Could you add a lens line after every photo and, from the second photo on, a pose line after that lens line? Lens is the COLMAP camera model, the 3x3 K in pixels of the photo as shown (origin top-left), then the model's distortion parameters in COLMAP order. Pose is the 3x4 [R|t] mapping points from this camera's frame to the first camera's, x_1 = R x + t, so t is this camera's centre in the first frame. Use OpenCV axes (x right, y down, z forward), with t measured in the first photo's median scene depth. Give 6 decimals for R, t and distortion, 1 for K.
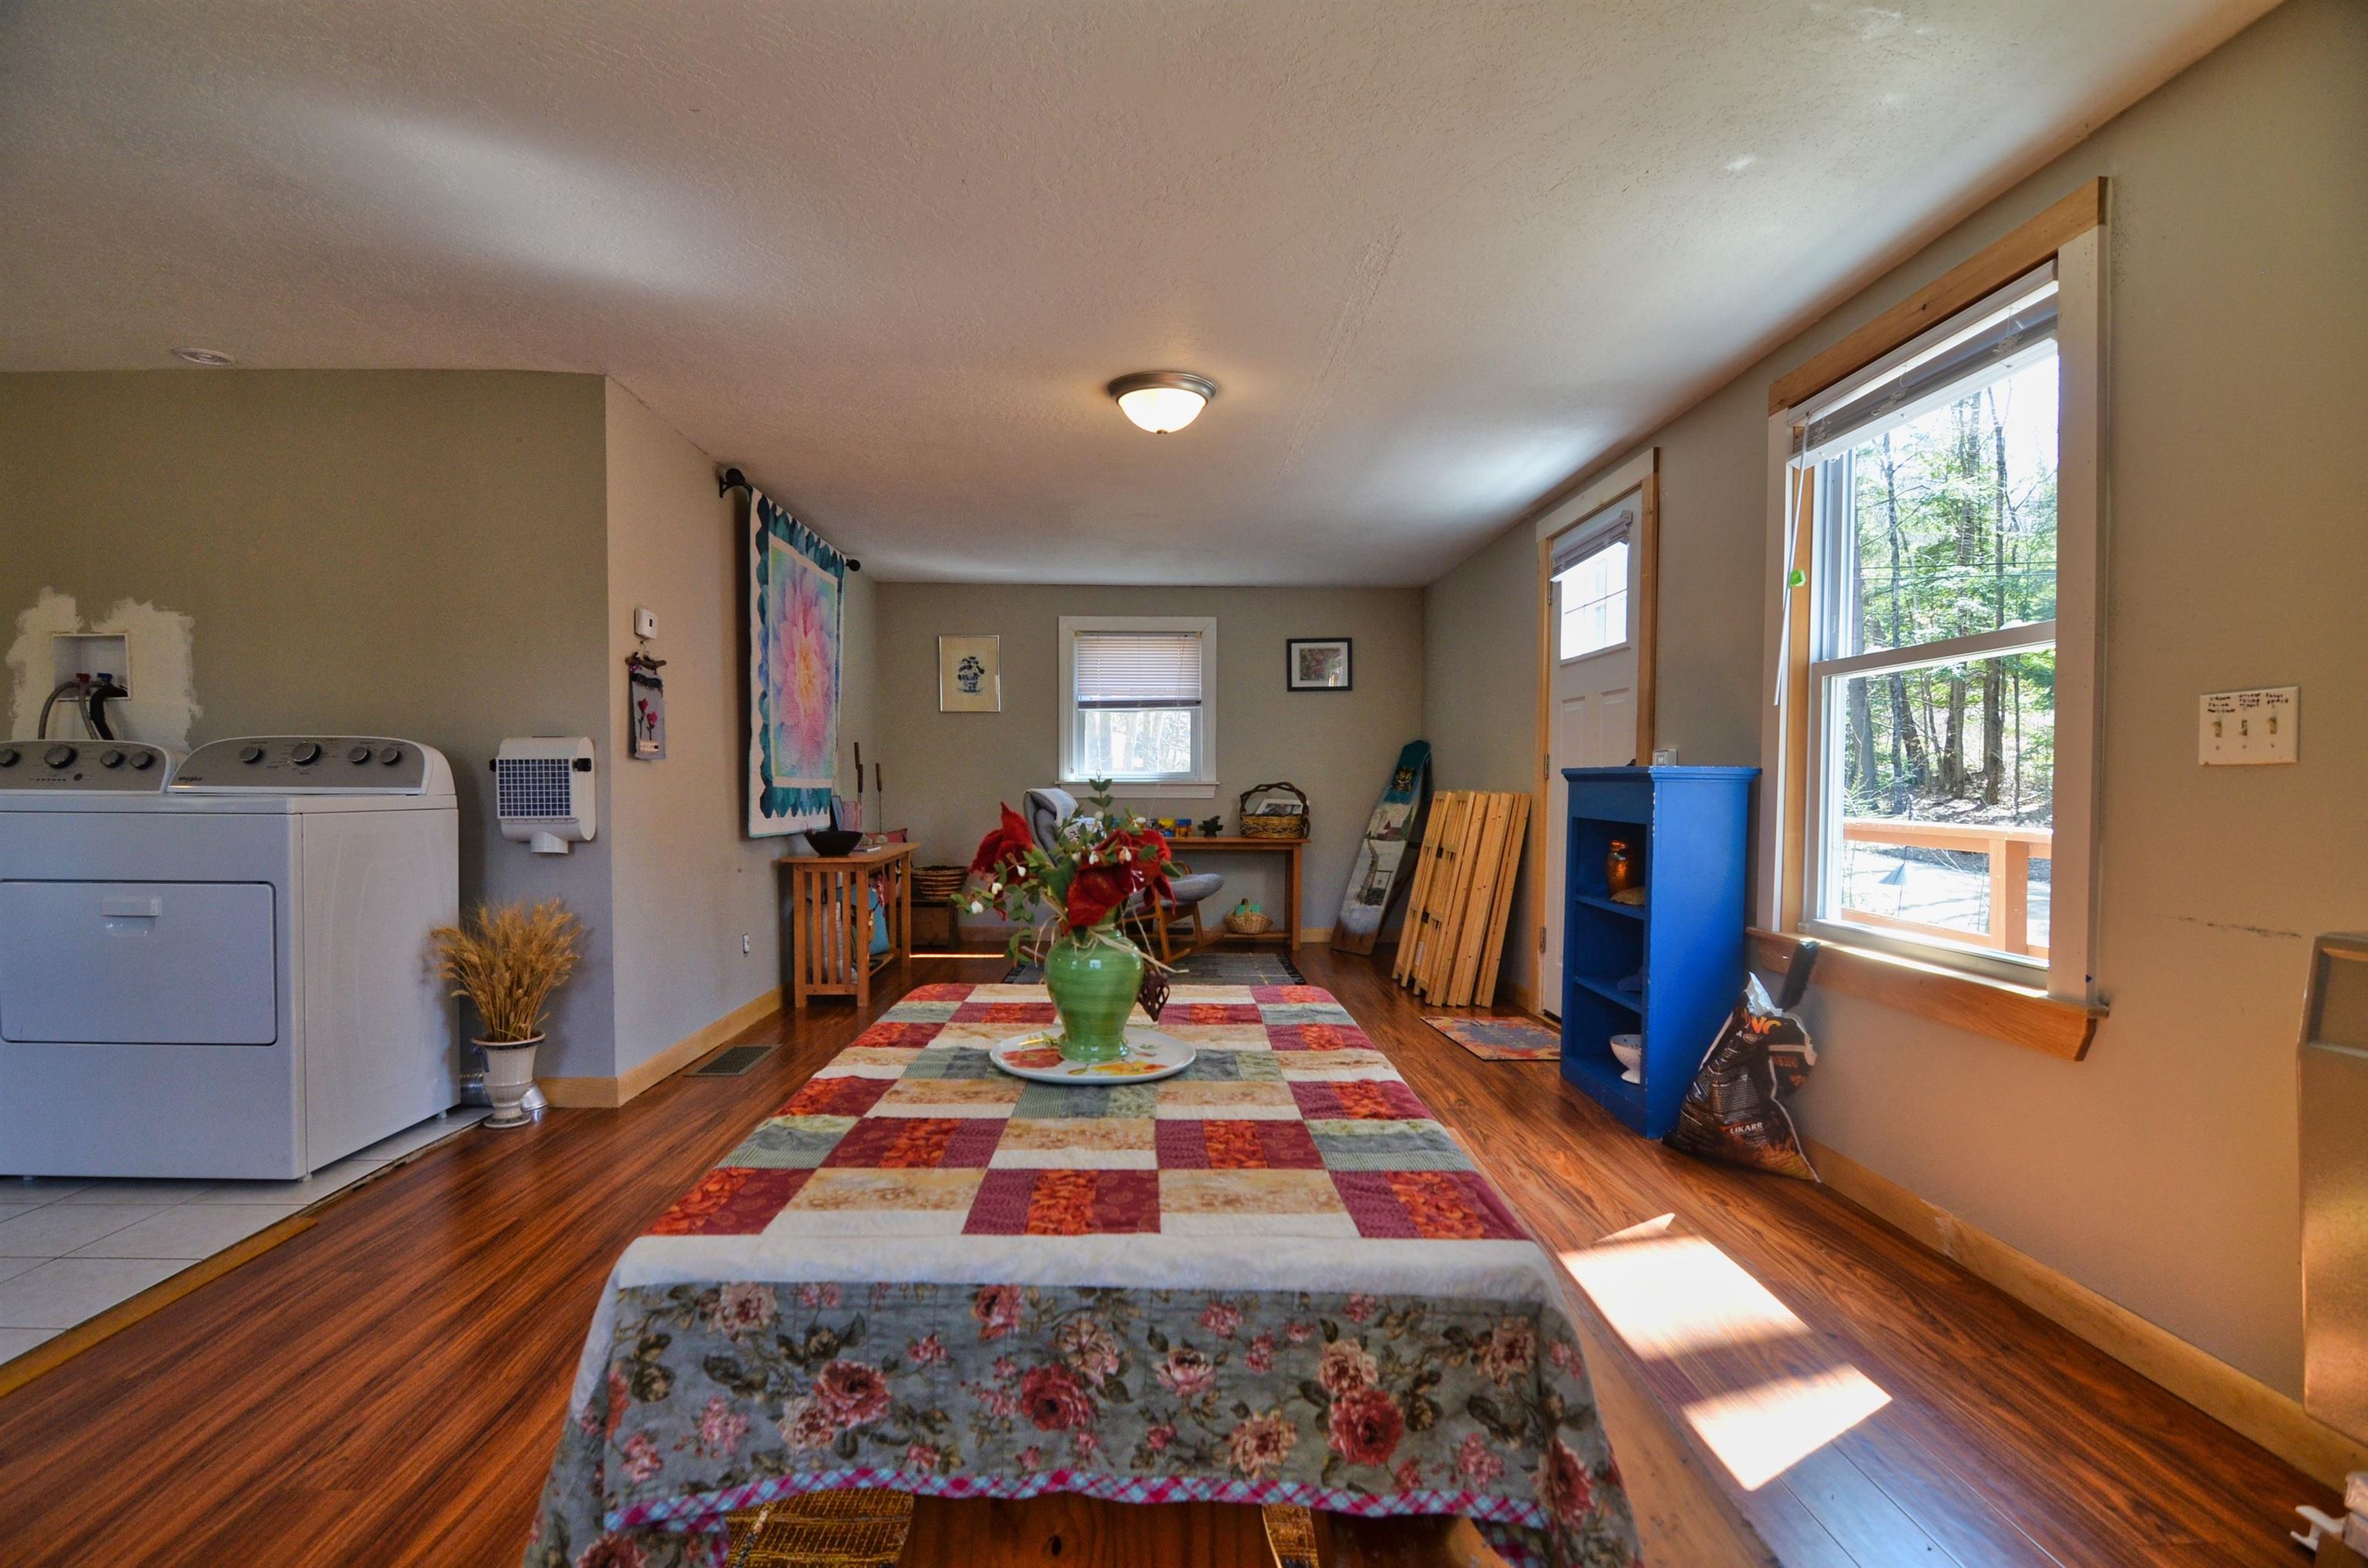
lens RADIAL K [[1137.4, 0, 1173.9], [0, 1137.4, 819.8], [0, 0, 1]] dist [-0.016286, -0.001212]
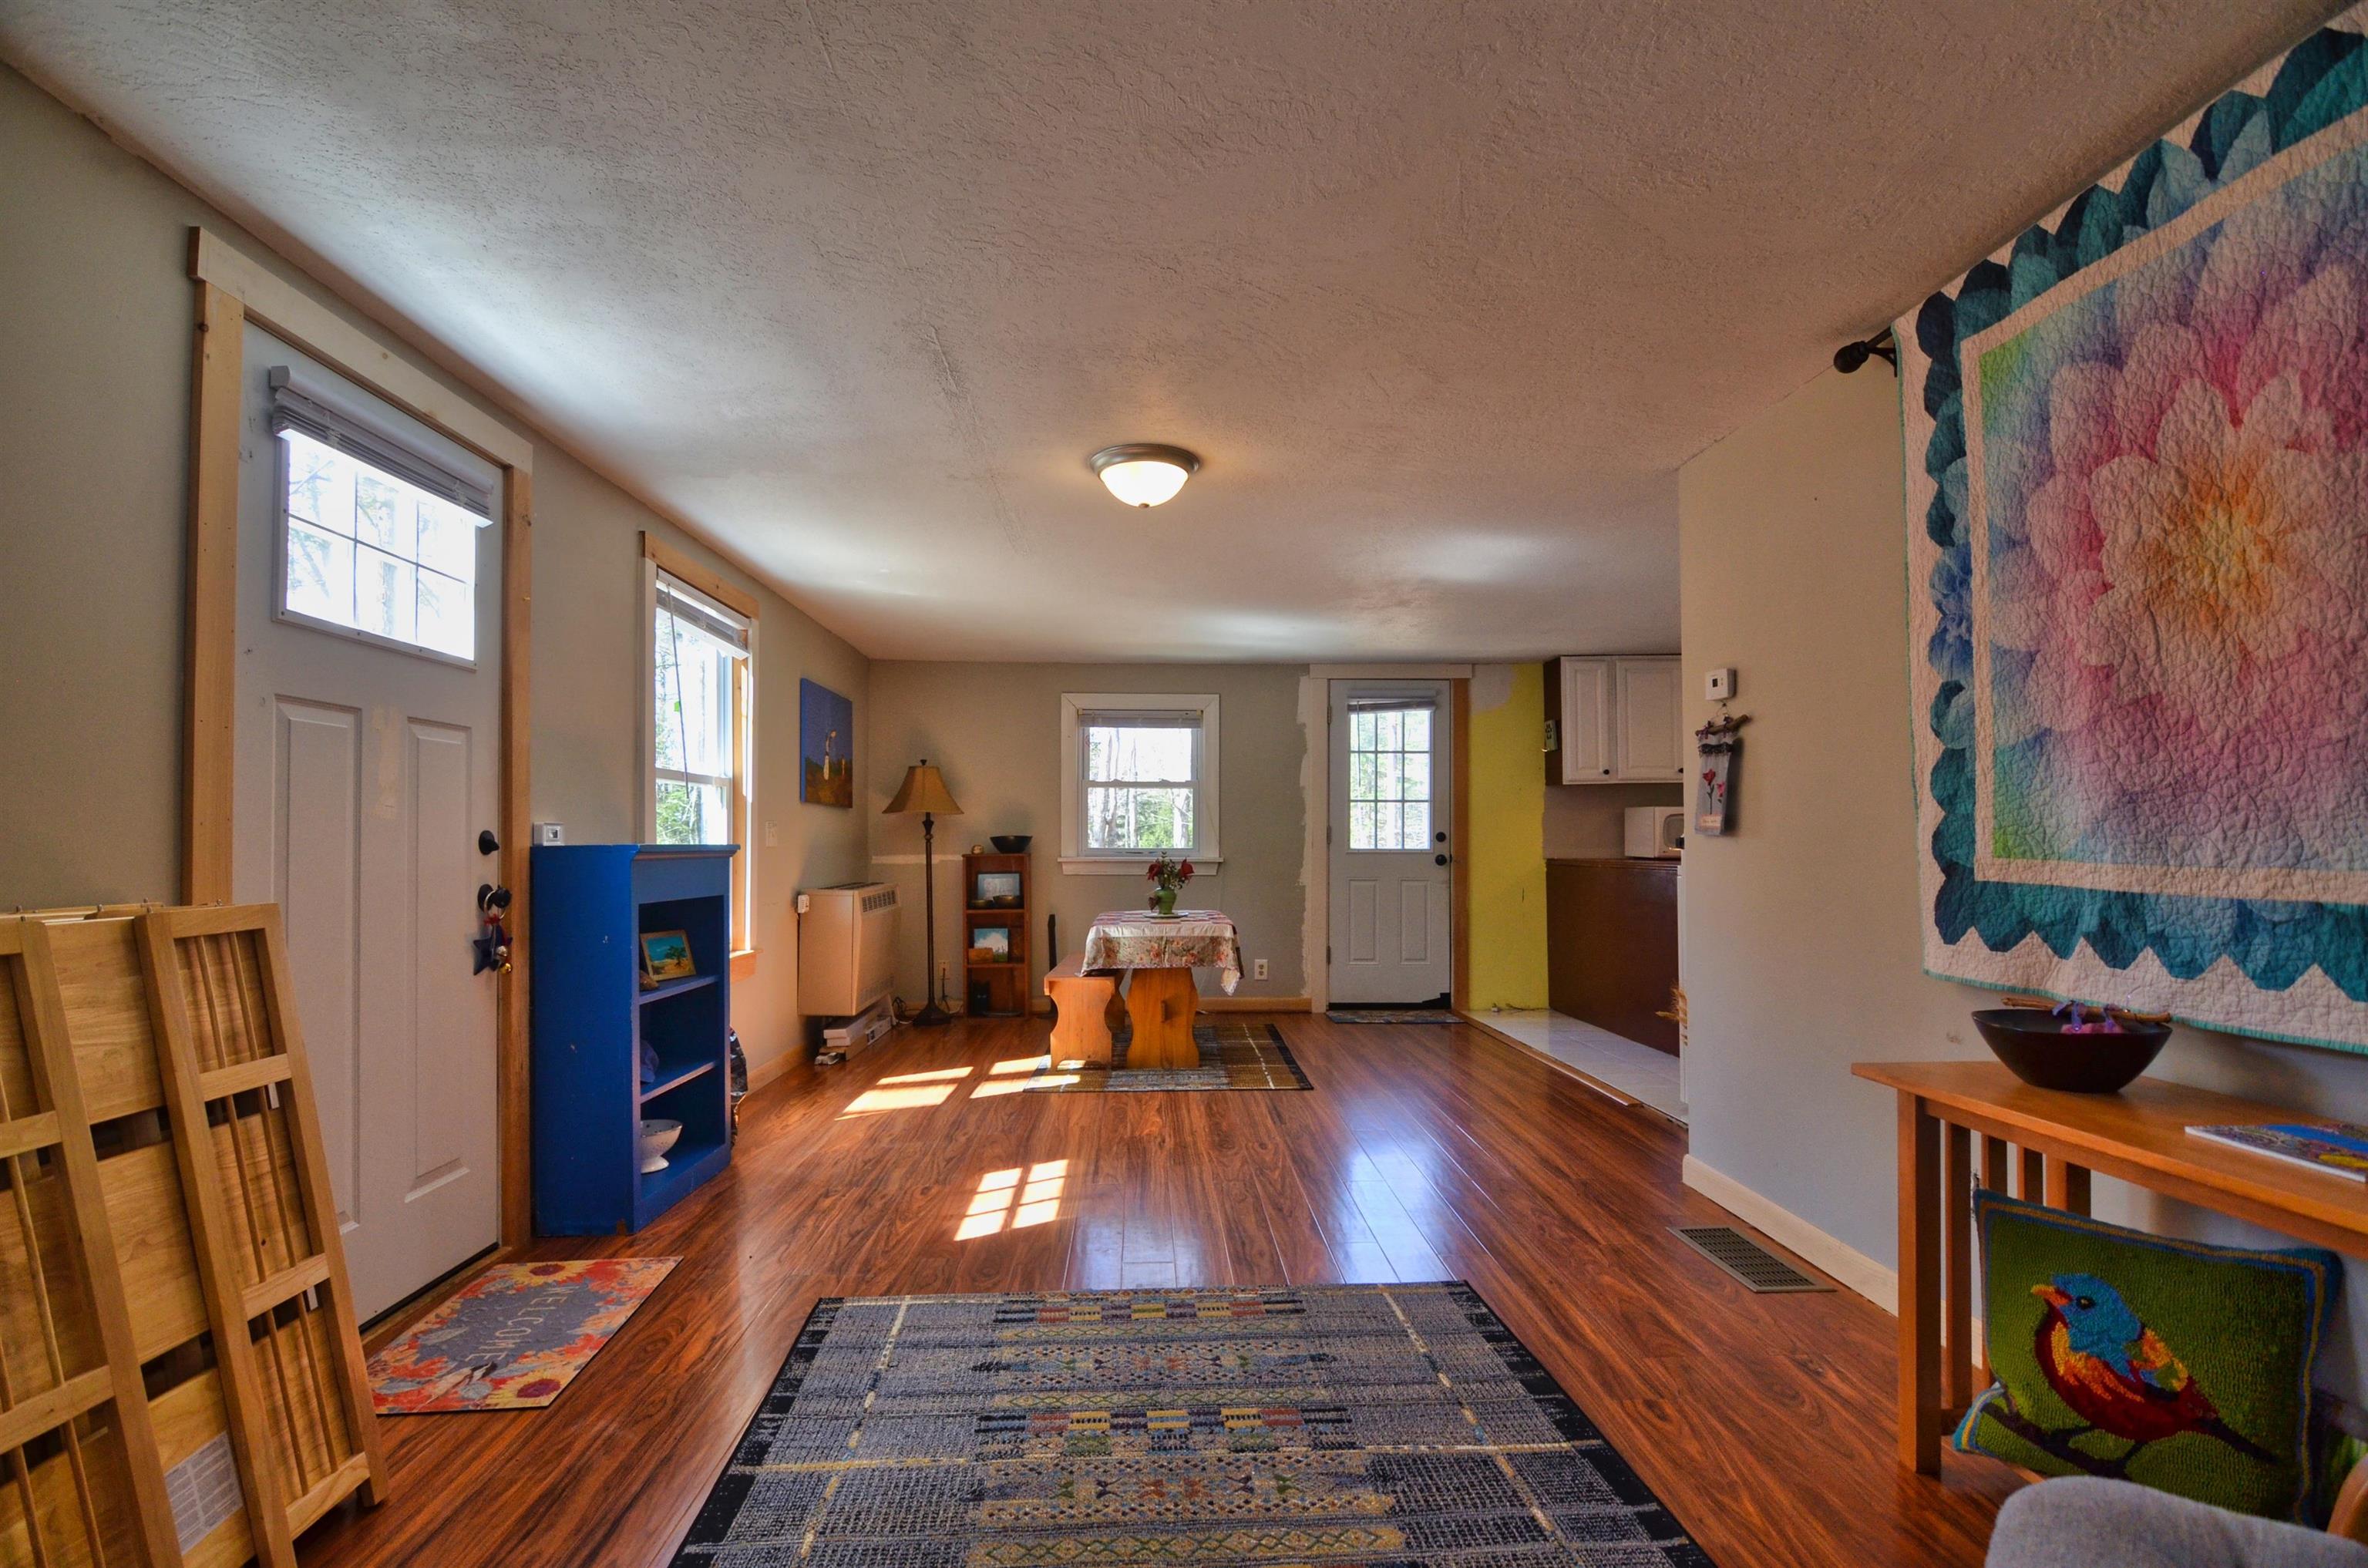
lens RADIAL K [[1137.4, 0, 1173.9], [0, 1137.4, 819.8], [0, 0, 1]] dist [-0.016286, -0.001212]
pose [[-0.999853, -0.001887, -0.017030, -0.019167], [-0.002158, 0.999871, 0.015900, -0.088307], [0.016997, 0.015935, -0.999729, 2.107176]]
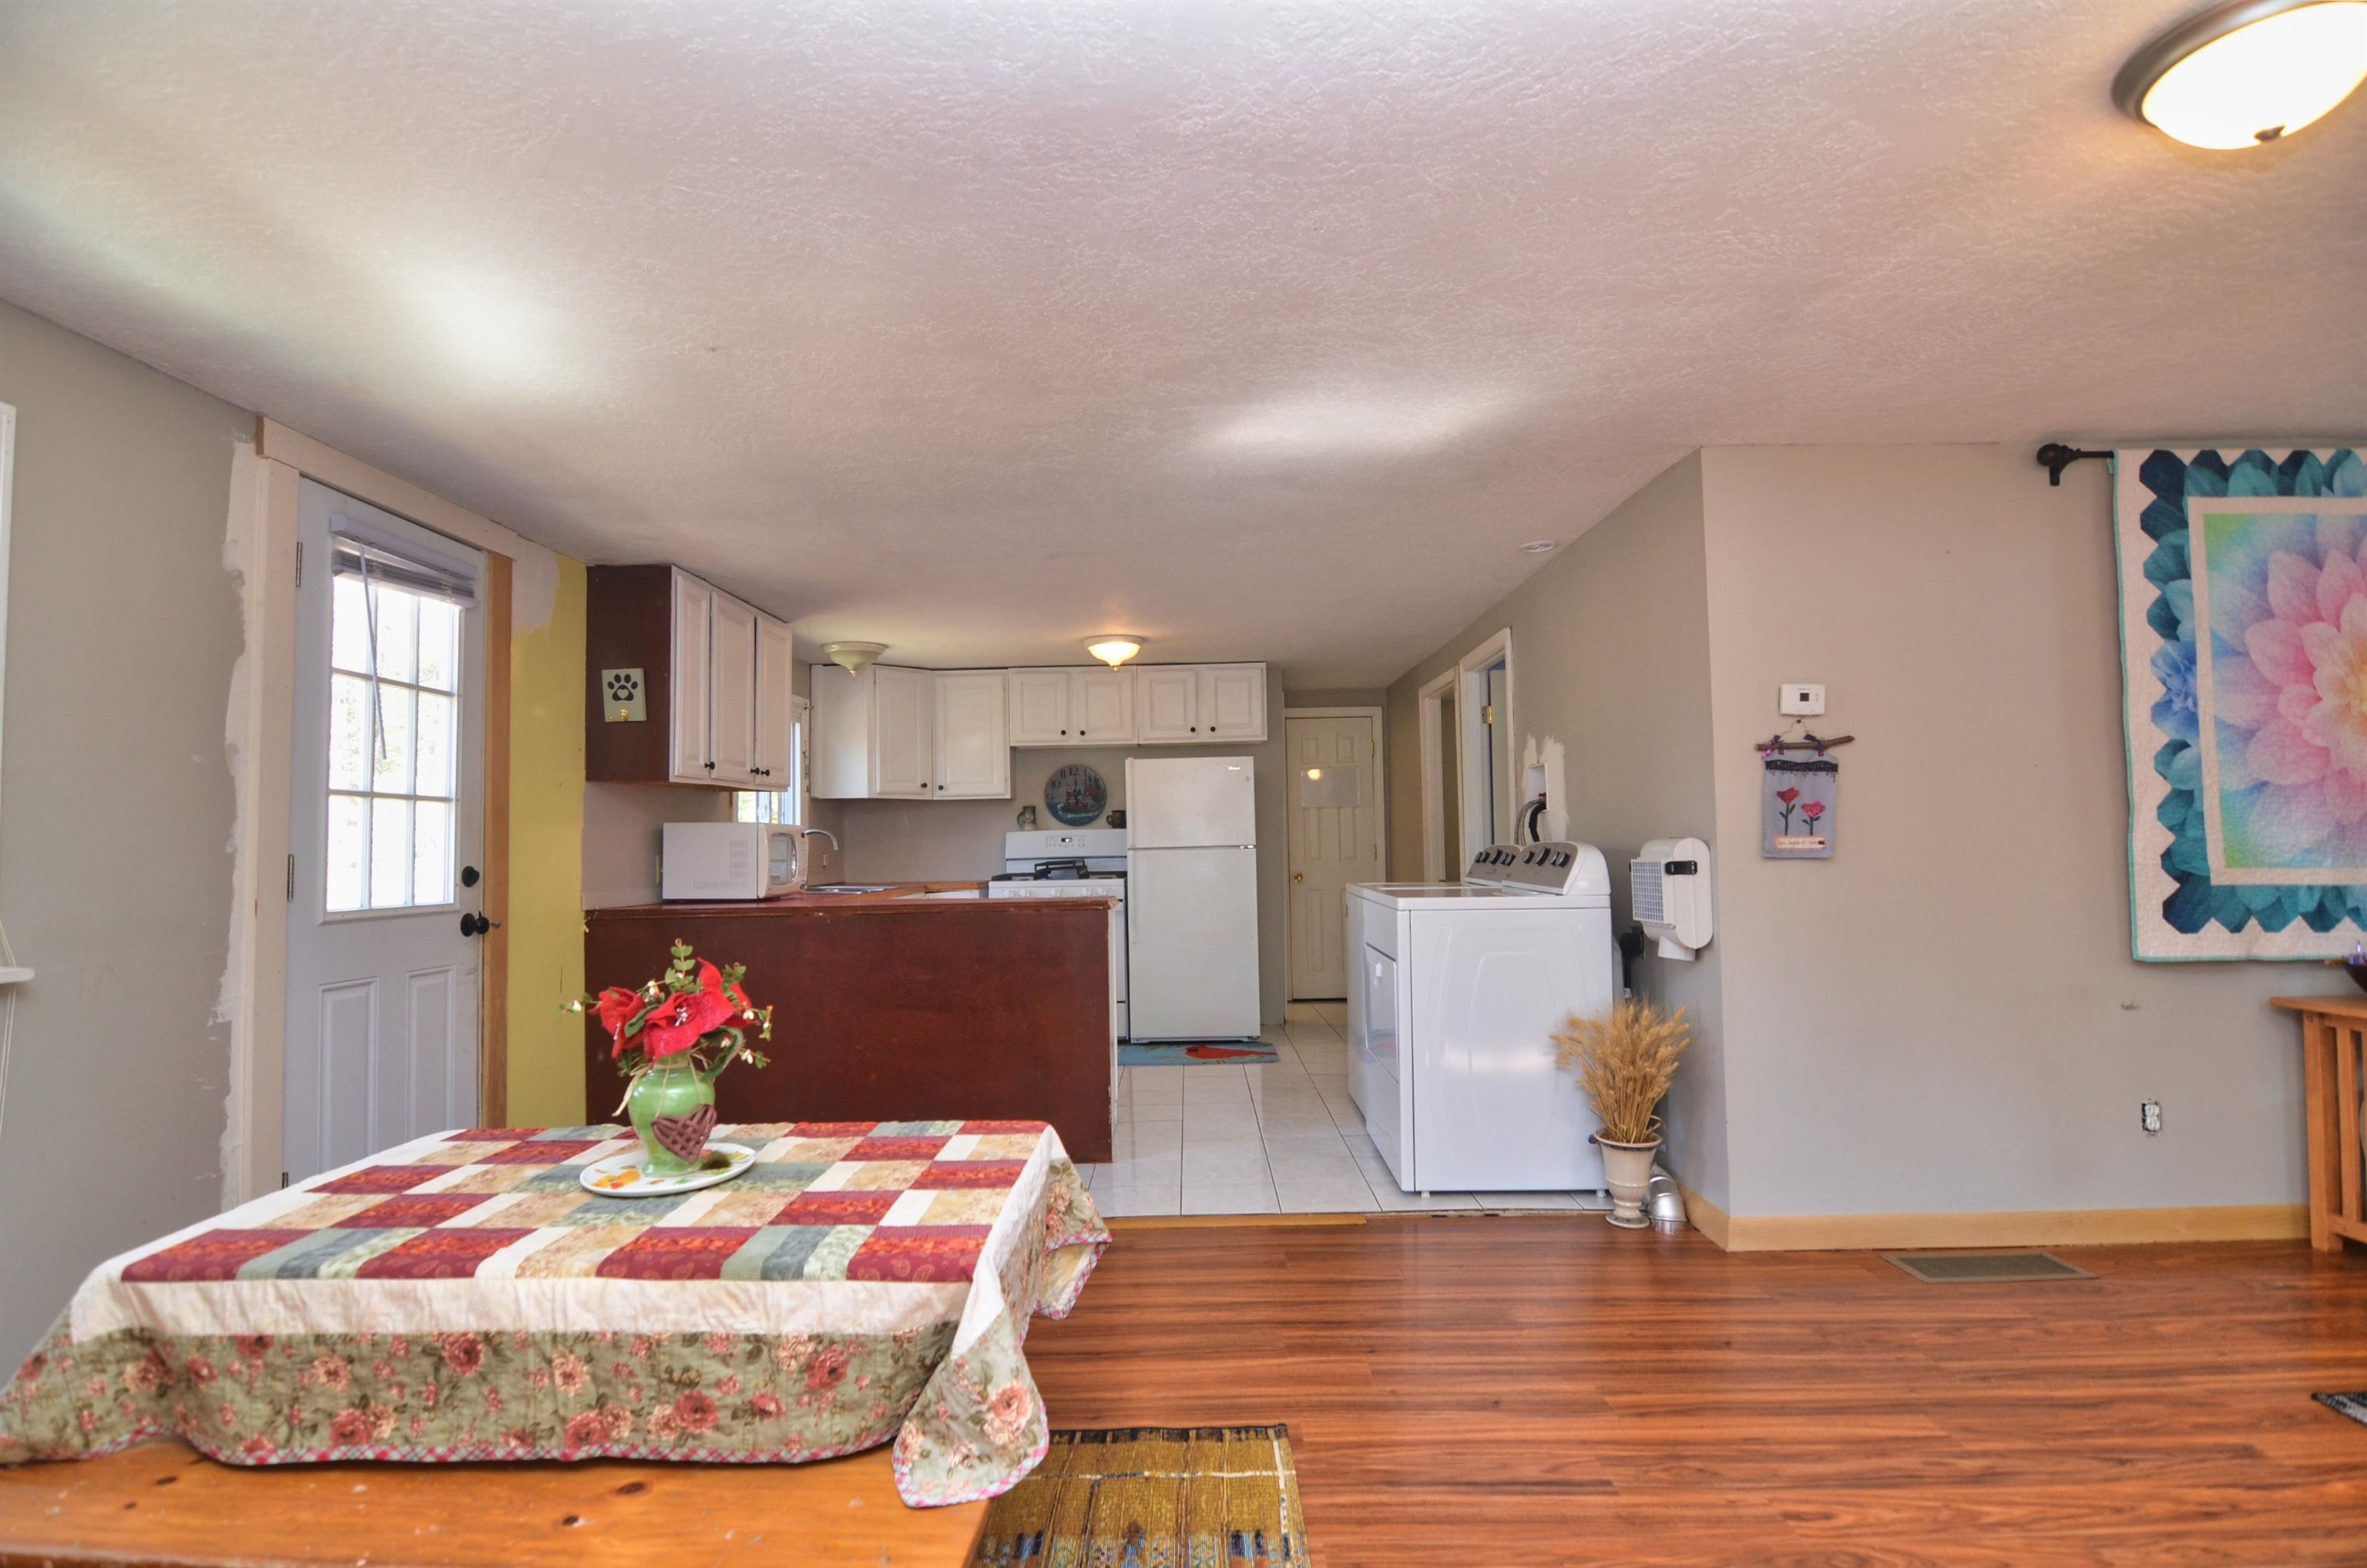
lens RADIAL K [[1162.5, 0, 1179.4], [0, 1162.5, 816.8], [0, 0, 1]] dist [-0.021403, -0.000673]
pose [[-0.023353, -0.026868, -0.999366, 0.461767], [-0.016954, 0.999506, -0.026475, -0.059495], [0.999584, 0.016325, -0.023797, 0.611933]]
